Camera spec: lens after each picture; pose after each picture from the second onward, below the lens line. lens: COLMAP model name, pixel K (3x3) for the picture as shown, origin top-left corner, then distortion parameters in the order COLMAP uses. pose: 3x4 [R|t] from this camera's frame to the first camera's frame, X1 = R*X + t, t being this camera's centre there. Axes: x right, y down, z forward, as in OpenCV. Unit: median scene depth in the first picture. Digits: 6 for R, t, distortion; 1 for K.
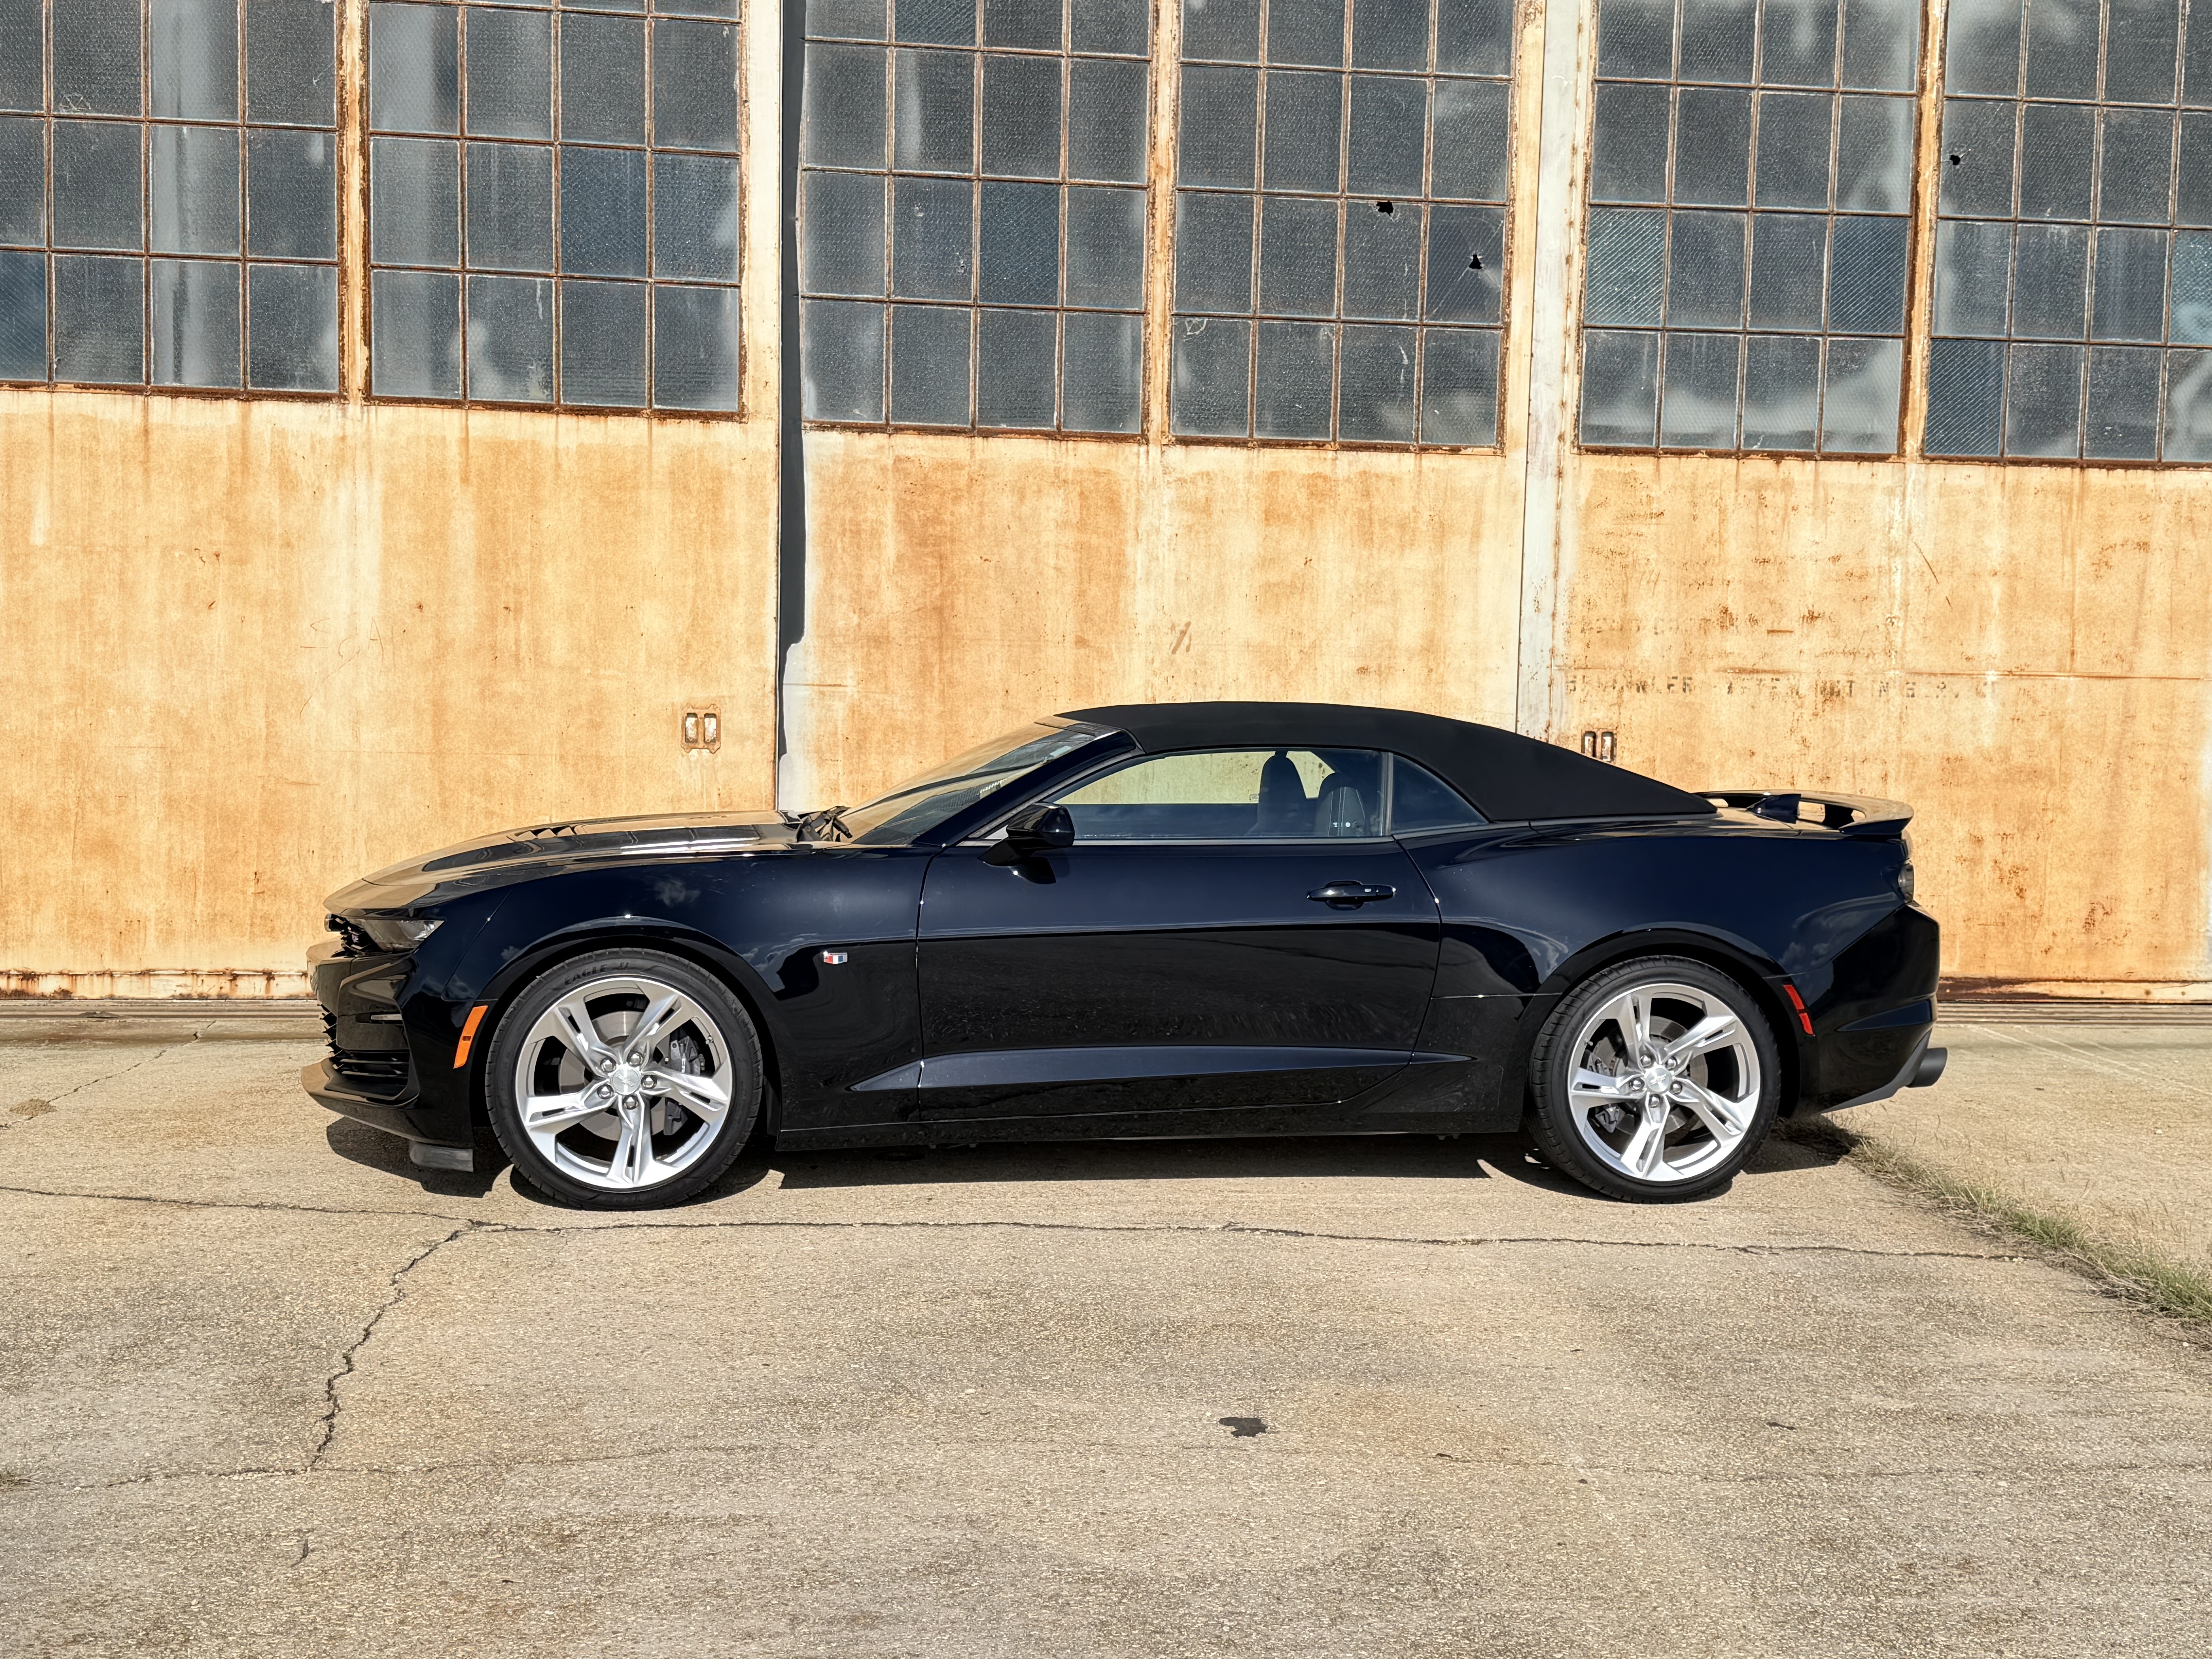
lens RADIAL K [[2639.0, 0, 1105.6], [0, 2639.0, 840.6], [0, 0, 1]] dist [0.193629, -0.400700]
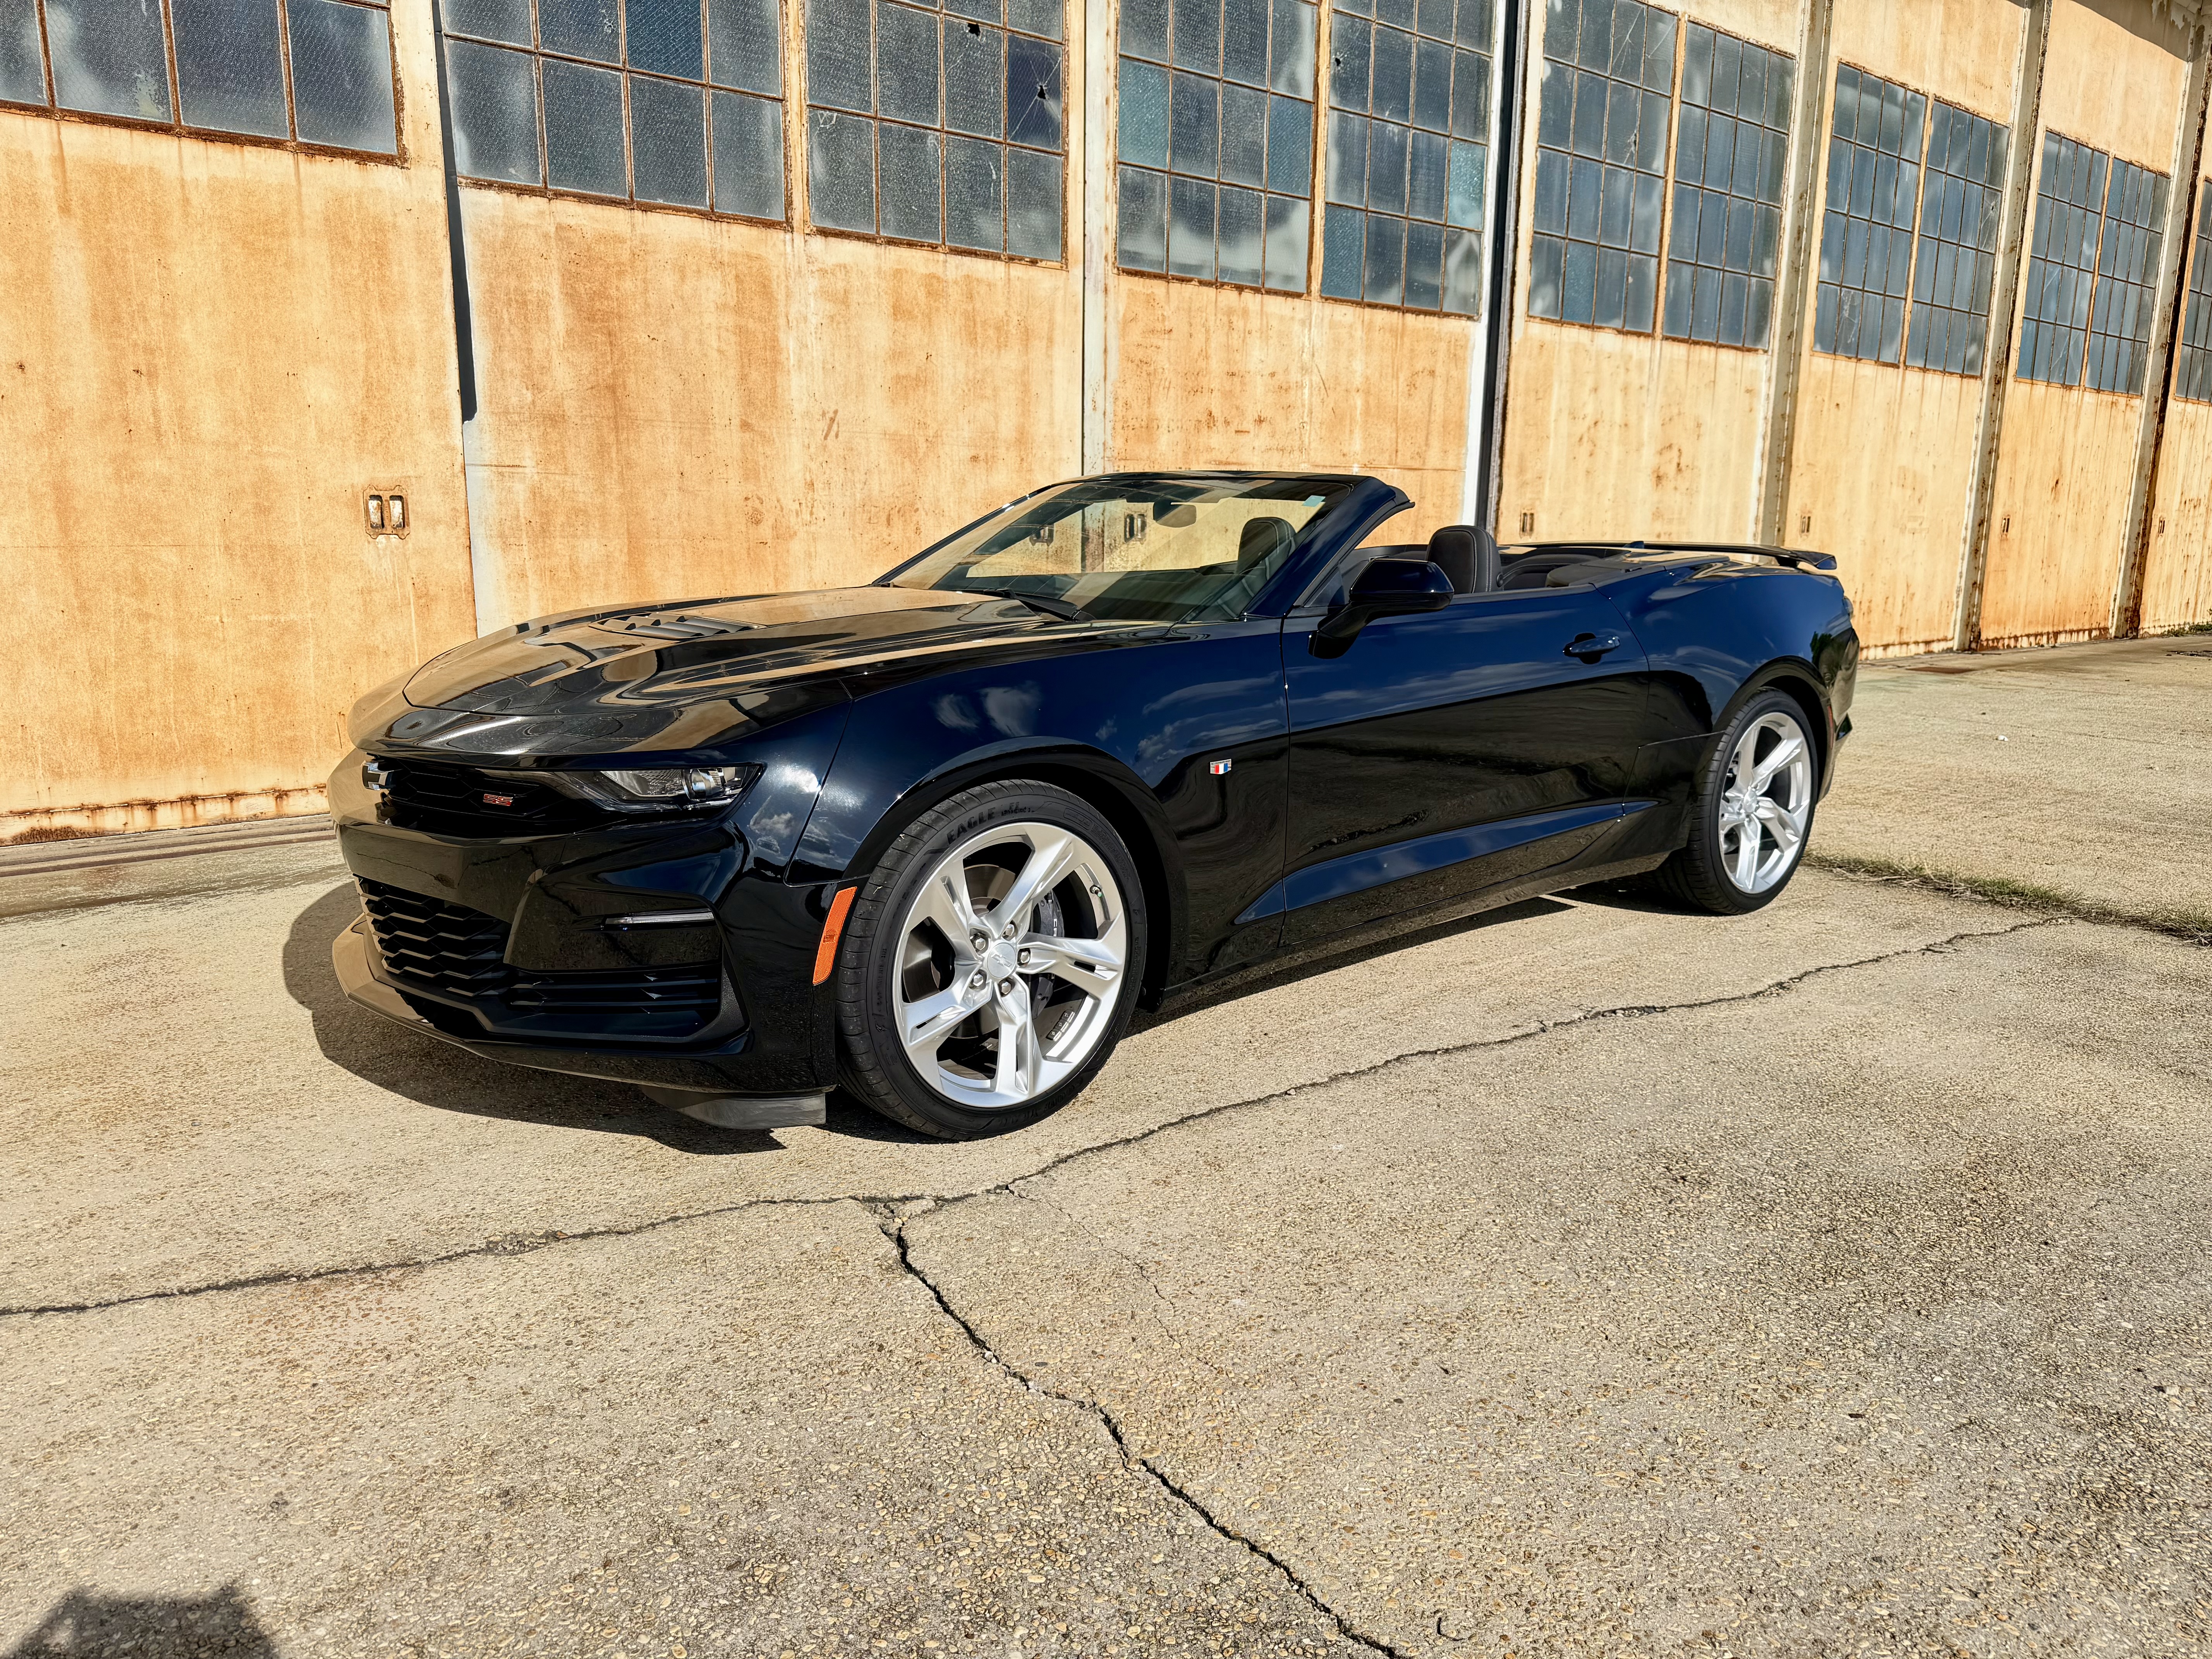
lens RADIAL K [[1575.5, 0, 1115.1], [0, 1575.5, 844.0], [0, 0, 1]] dist [0.018685, -0.030699]
pose [[0.848725, -0.121226, 0.514752, -0.227687], [0.042675, 0.985897, 0.161821, -0.006459], [-0.527109, -0.115375, 0.841929, 0.377988]]
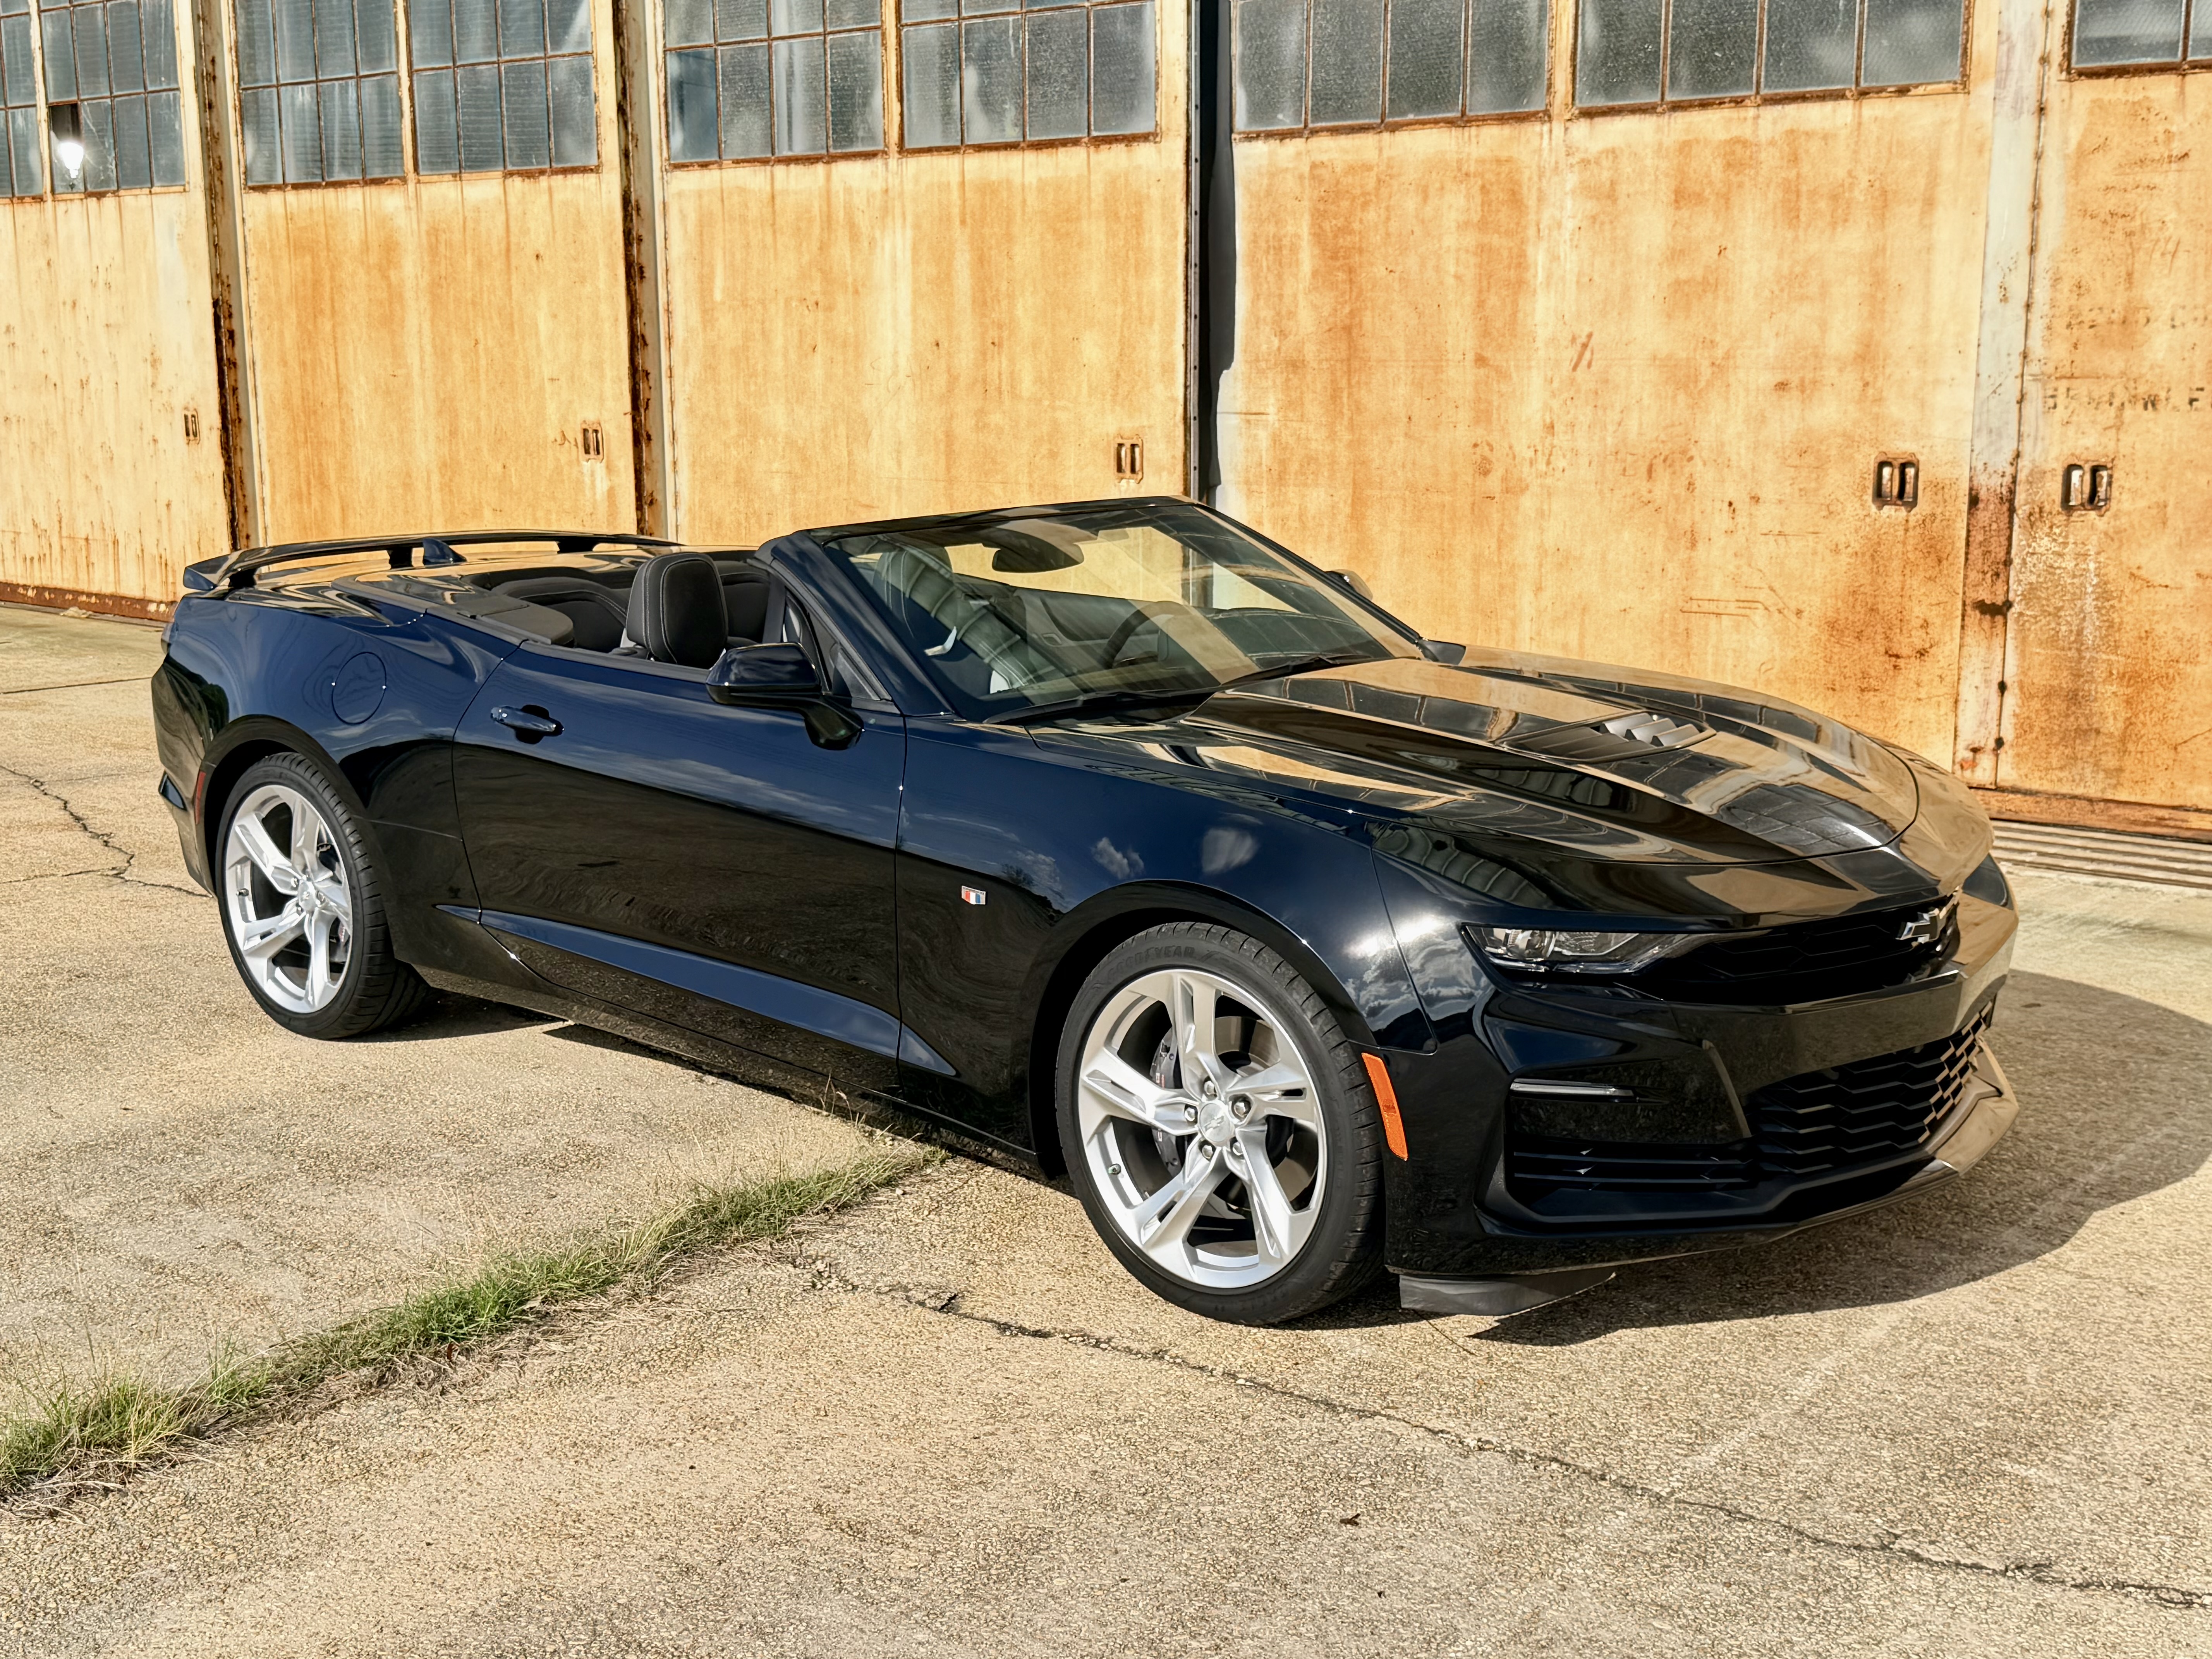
lens RADIAL K [[2613.7, 0, 1100.8], [0, 2613.7, 842.1], [0, 0, 1]] dist [0.206166, -0.478224]
pose [[0.658953, 0.116152, -0.743162, 0.584247], [-0.030837, 0.991346, 0.127599, -0.024106], [0.751552, -0.061165, 0.656832, 0.315114]]
